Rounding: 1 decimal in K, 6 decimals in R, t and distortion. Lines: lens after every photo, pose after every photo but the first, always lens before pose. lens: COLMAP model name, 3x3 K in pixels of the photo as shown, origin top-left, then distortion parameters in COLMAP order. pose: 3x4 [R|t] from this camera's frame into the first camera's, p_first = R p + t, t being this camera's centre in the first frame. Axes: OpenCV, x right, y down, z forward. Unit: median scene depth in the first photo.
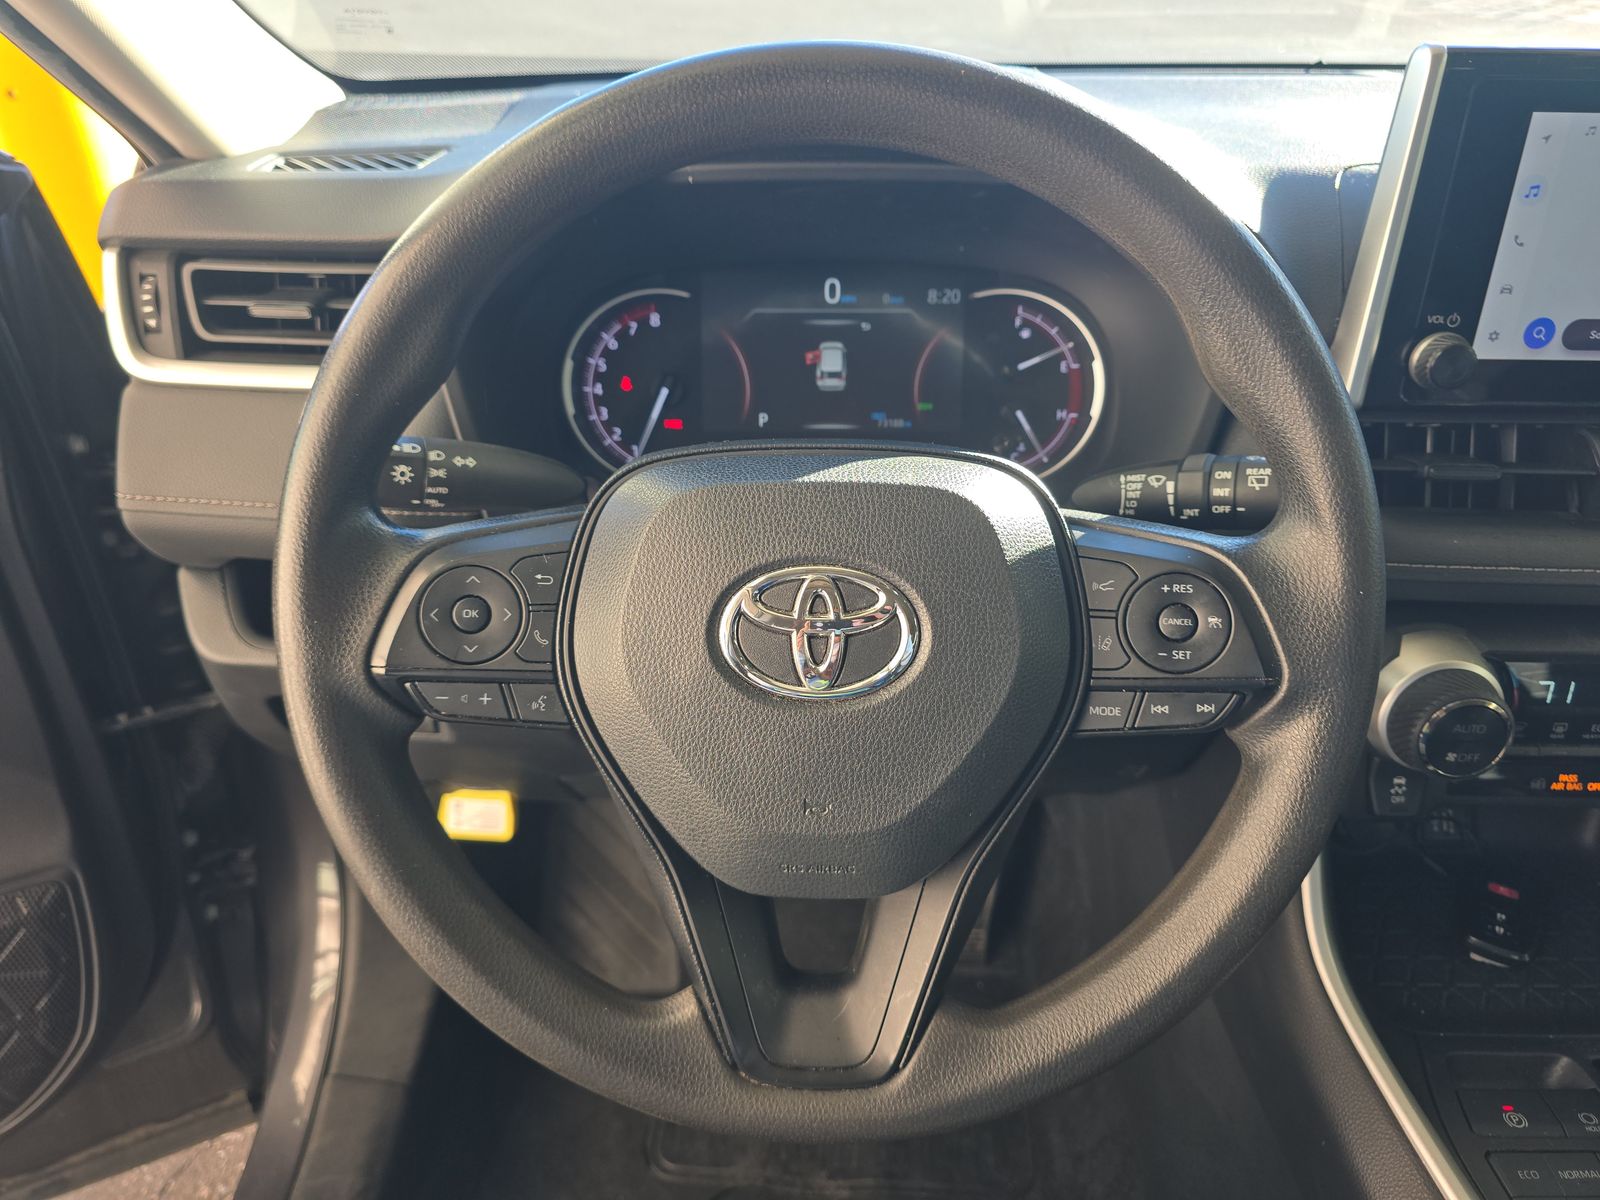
lens RADIAL K [[1066.0, 0, 796.1], [0, 1066.0, 601.6], [0, 0, 1]] dist [0.021622, -0.017830]
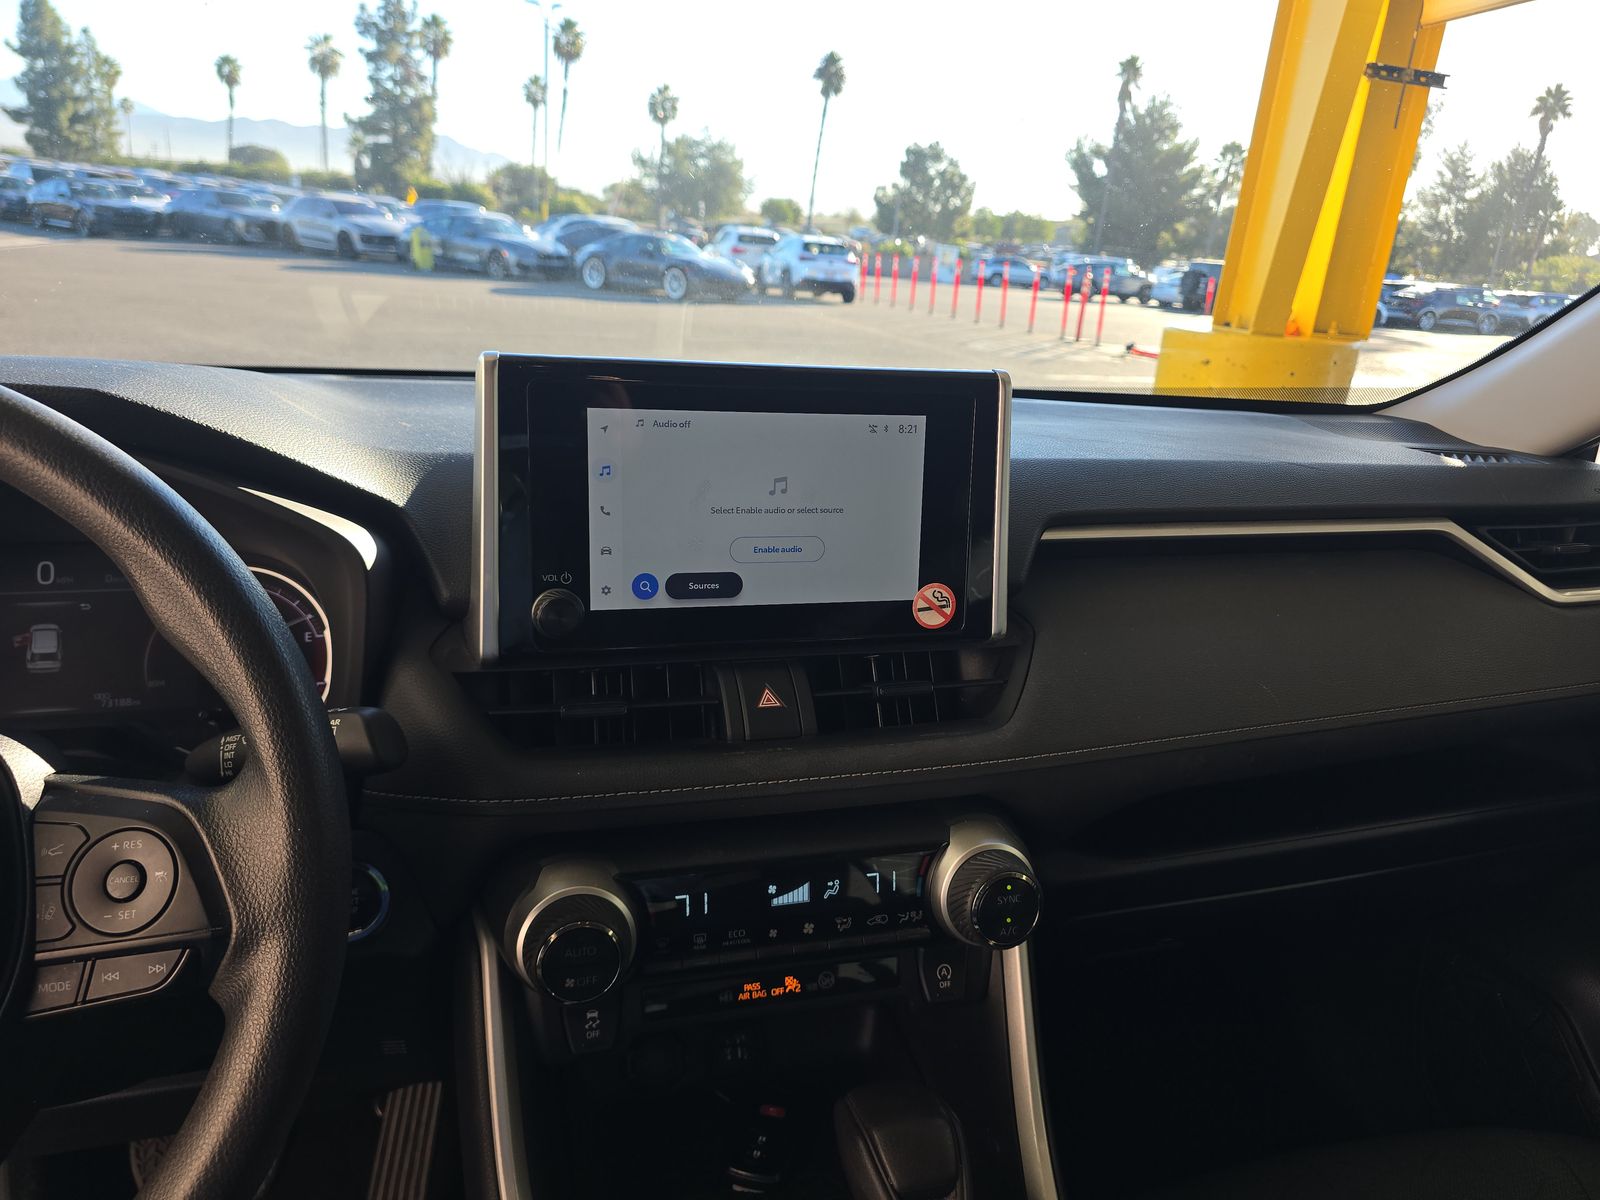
lens RADIAL K [[1066.0, 0, 800.7], [0, 1066.0, 609.0], [0, 0, 1]] dist [0.021622, -0.017830]
pose [[0.953872, -0.042415, 0.297203, 0.506986], [0.116150, 0.965016, -0.235059, 0.062426], [-0.276836, 0.258736, 0.925428, -0.102457]]
